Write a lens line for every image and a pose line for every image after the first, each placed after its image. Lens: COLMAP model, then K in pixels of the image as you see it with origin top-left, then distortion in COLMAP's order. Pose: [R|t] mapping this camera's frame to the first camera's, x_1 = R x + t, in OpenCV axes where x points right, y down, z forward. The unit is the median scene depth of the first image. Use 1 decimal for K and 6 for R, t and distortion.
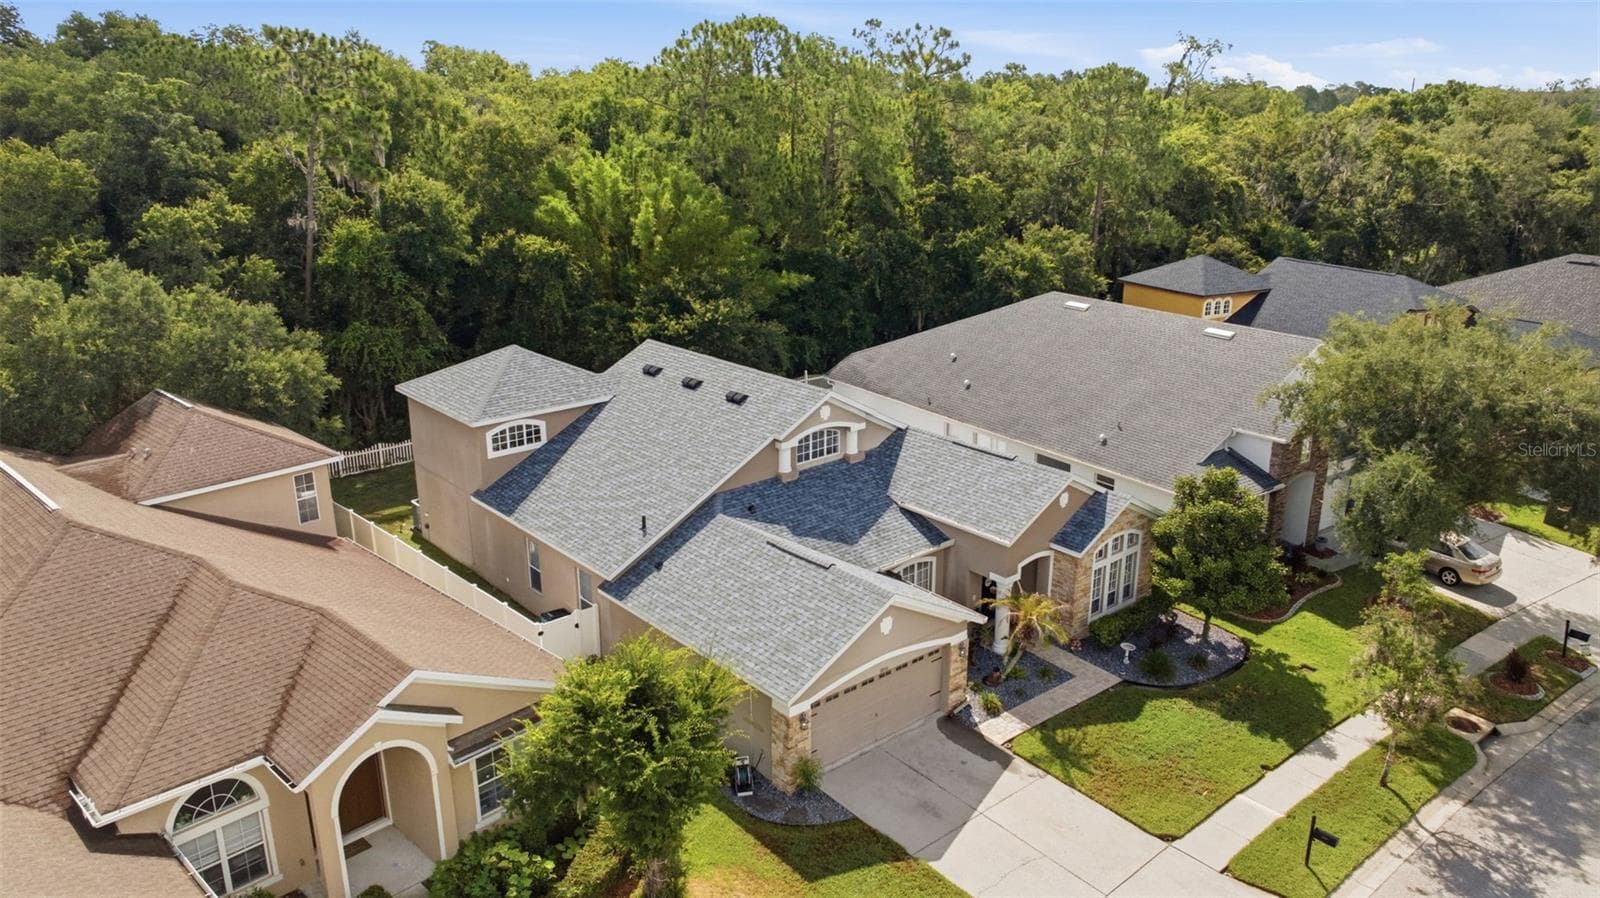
lens RADIAL K [[1133.4, 0, 798.9], [0, 1133.4, 452.5], [0, 0, 1]] dist [-0.019615, 0.003819]
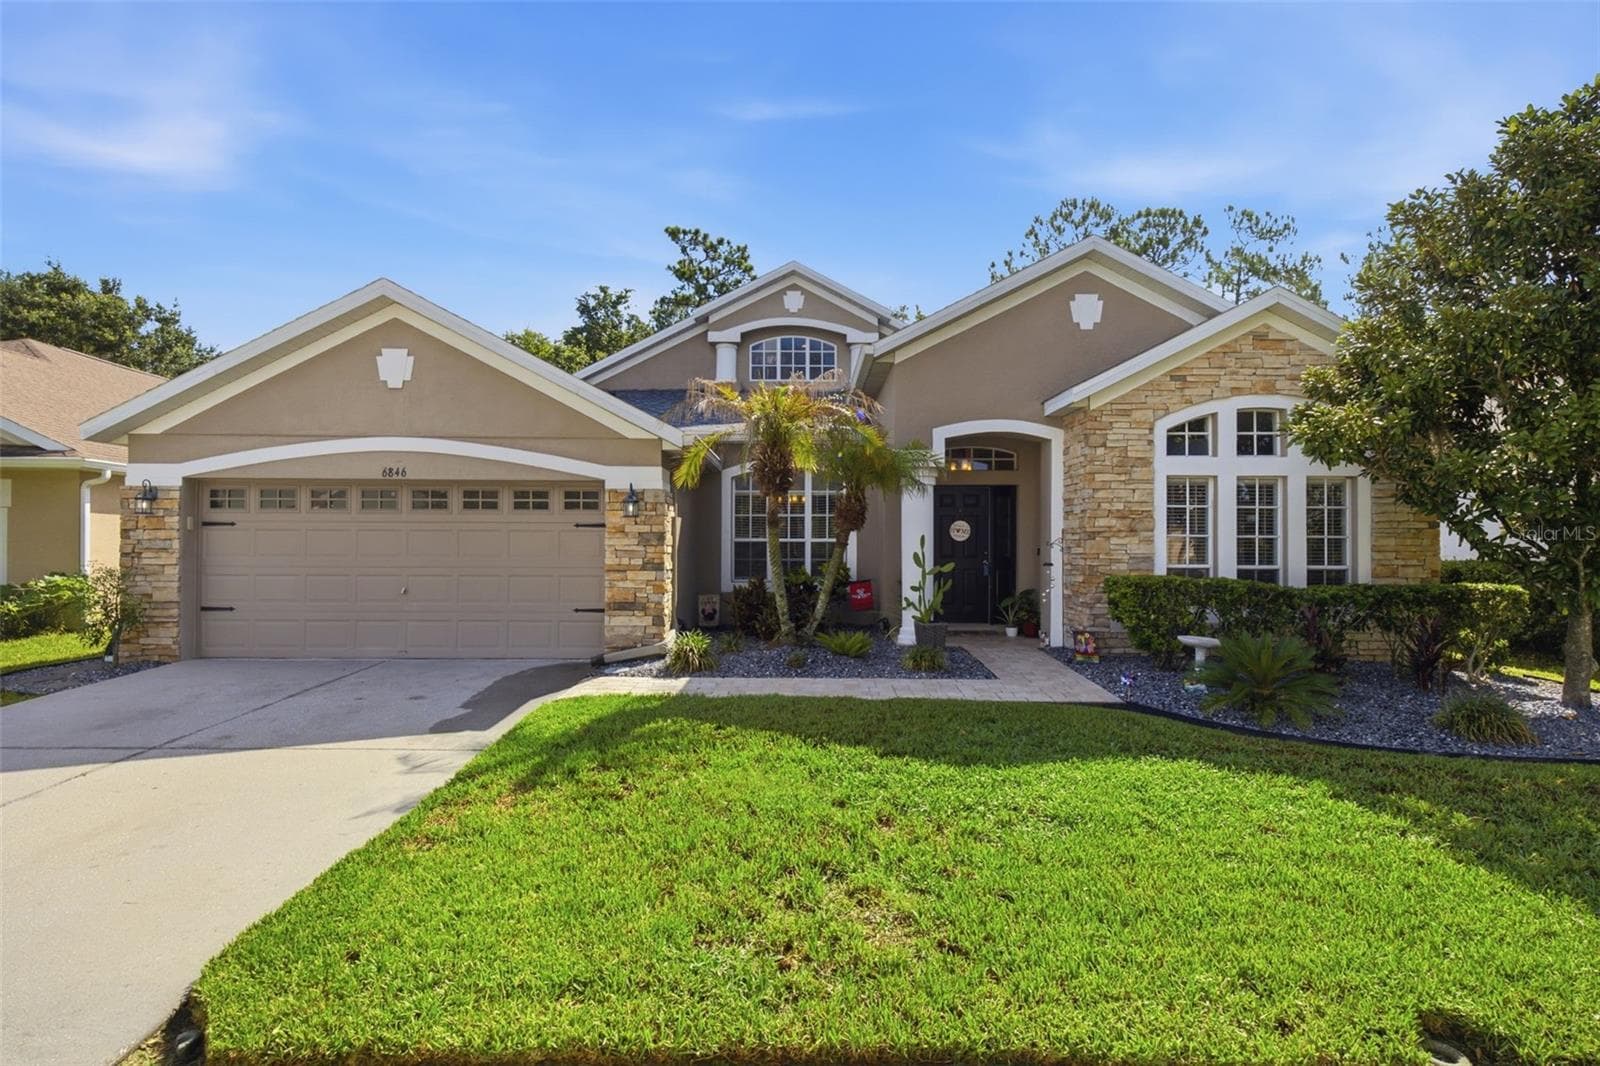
lens RADIAL K [[818.2, 0, 796.9], [0, 818.2, 538.8], [0, 0, 1]] dist [0.004654, 0.001729]
pose [[0.763179, 0.000514, -0.646187, 0.338780], [-0.202771, 0.949681, -0.238727, 0.213571], [0.613549, 0.313220, 0.724880, 0.700797]]
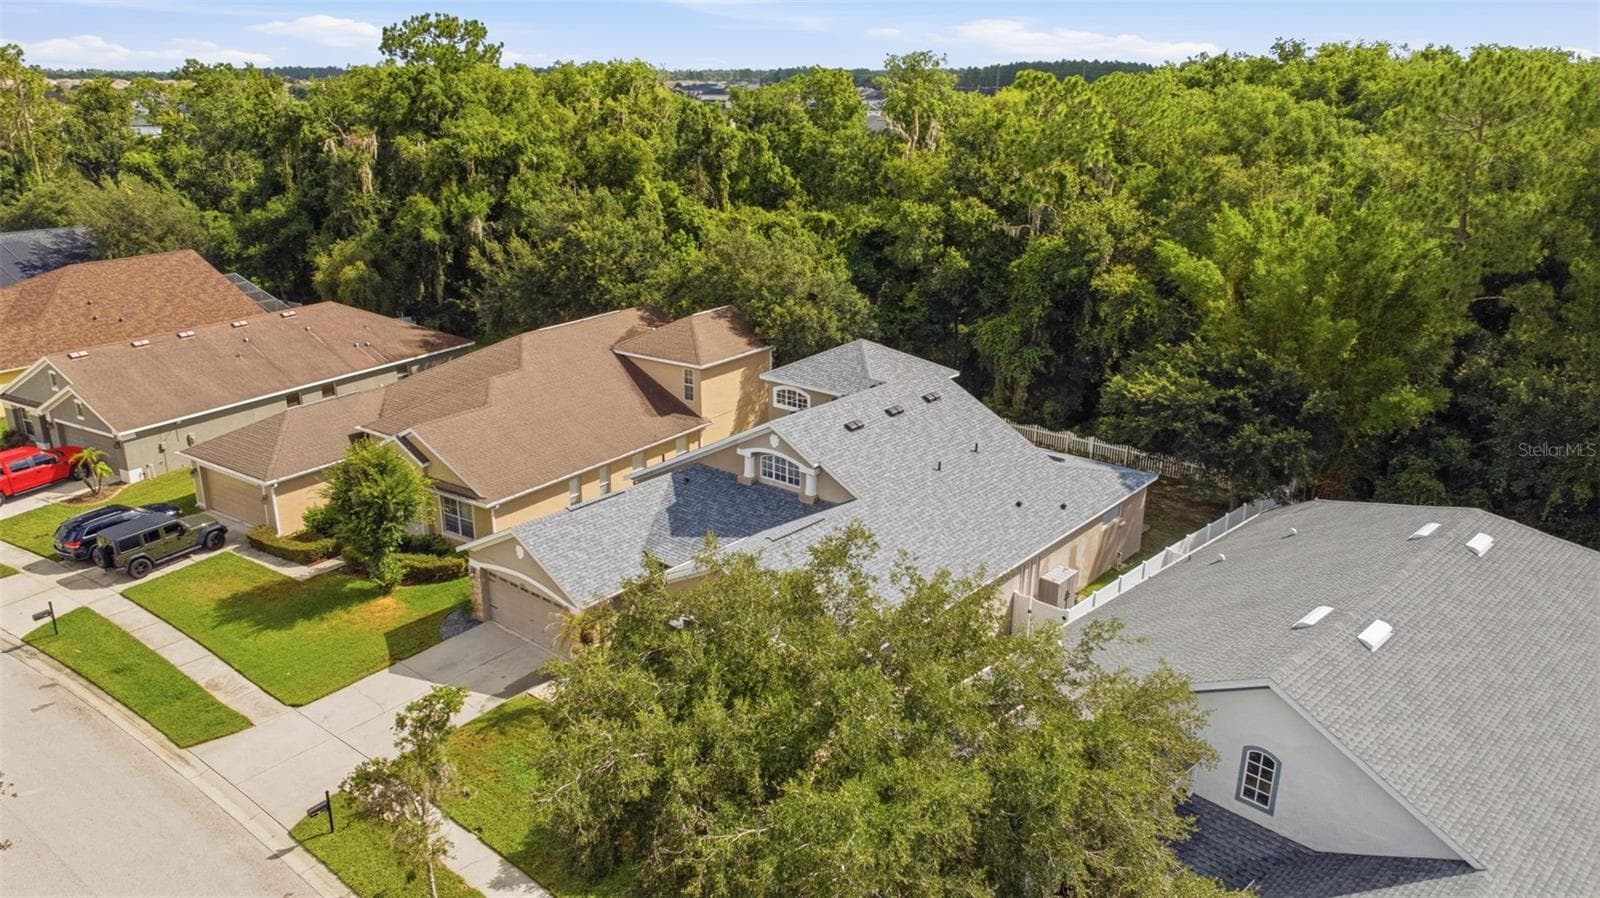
lens RADIAL K [[1133.4, 0, 784.2], [0, 1133.4, 422.8], [0, 0, 1]] dist [-0.019615, 0.003819]
pose [[0.150176, 0.290819, -0.944919, 1.071265], [-0.303818, 0.923086, 0.235813, -0.317344], [0.940820, 0.251670, 0.226981, 0.759590]]
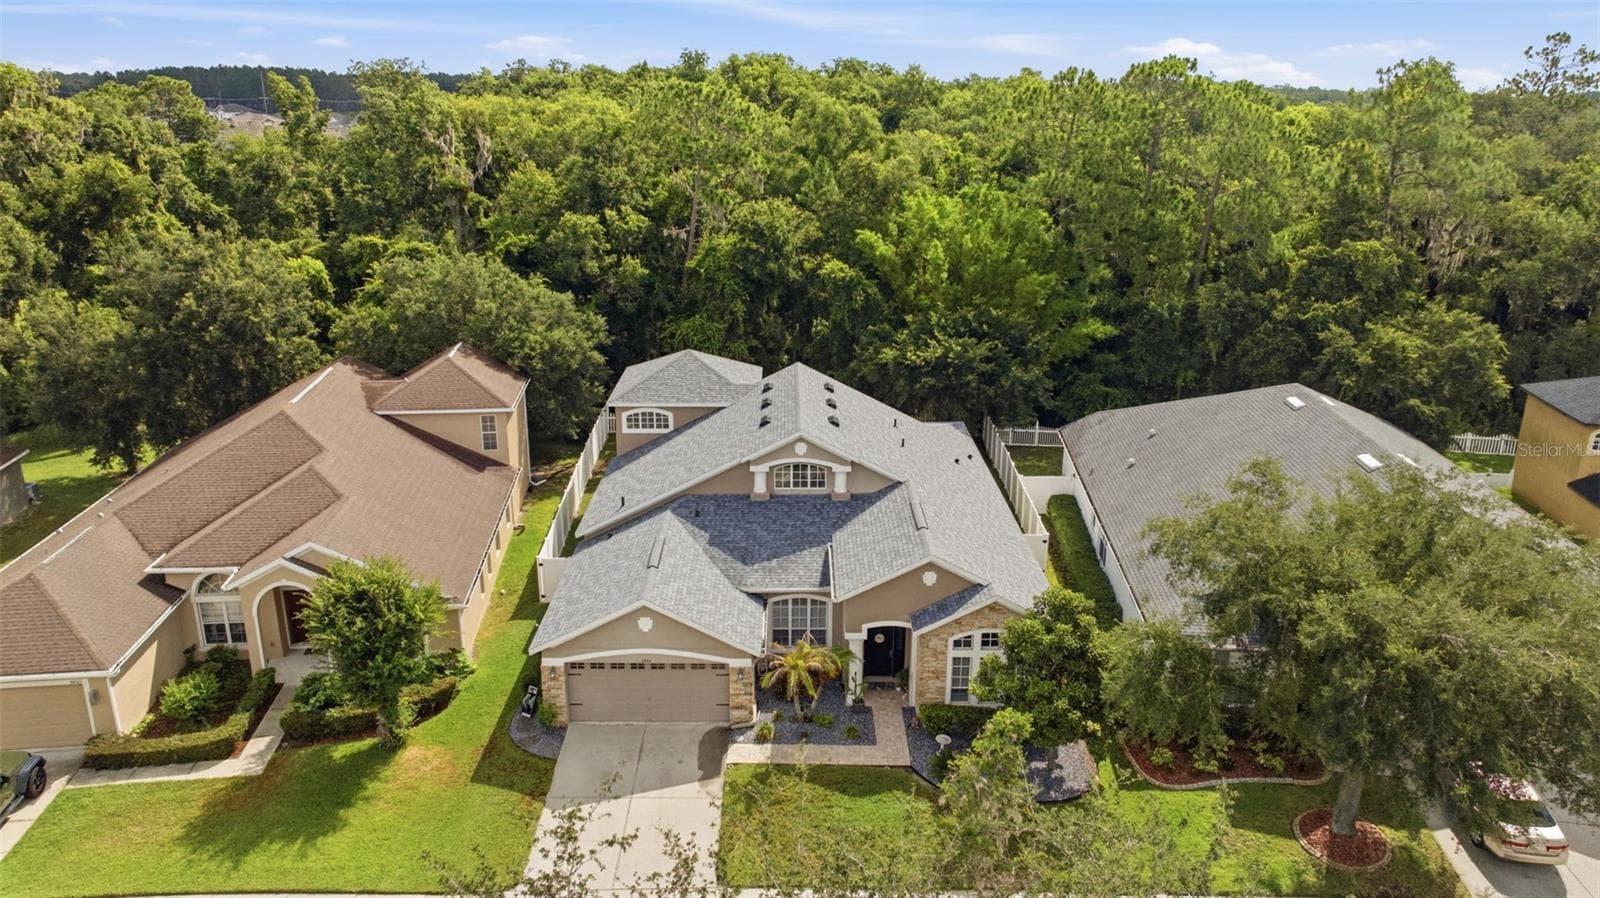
lens RADIAL K [[1133.4, 0, 790.9], [0, 1133.4, 449.7], [0, 0, 1]] dist [-0.019615, 0.003819]
pose [[0.762299, 0.201533, -0.615048, 0.707118], [-0.201322, 0.976977, 0.070605, -0.111894], [0.615117, 0.070000, 0.785322, 0.119464]]
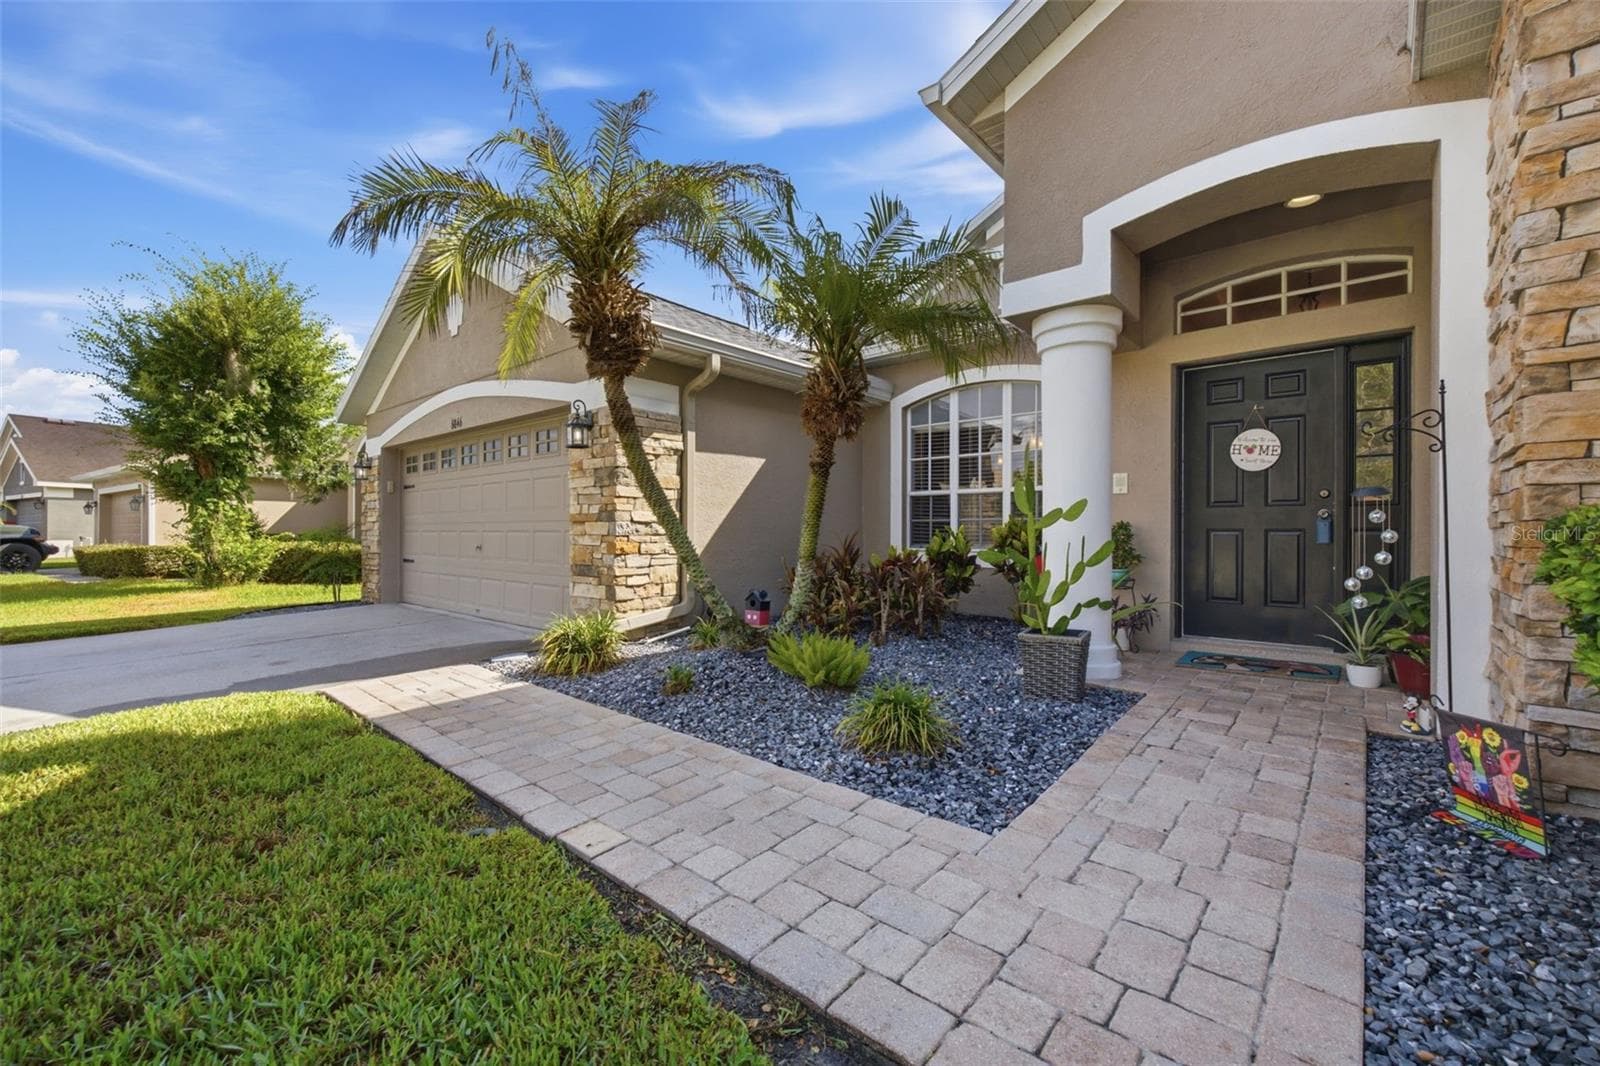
lens RADIAL K [[657.6, 0, 803.7], [0, 657.6, 533.5], [0, 0, 1]] dist [0.004176, -0.000756]
pose [[0.154853, 0.001195, -0.987937, 0.285958], [-0.306195, 0.950816, -0.046844, 0.164251], [0.939290, 0.309755, 0.147603, 0.893006]]
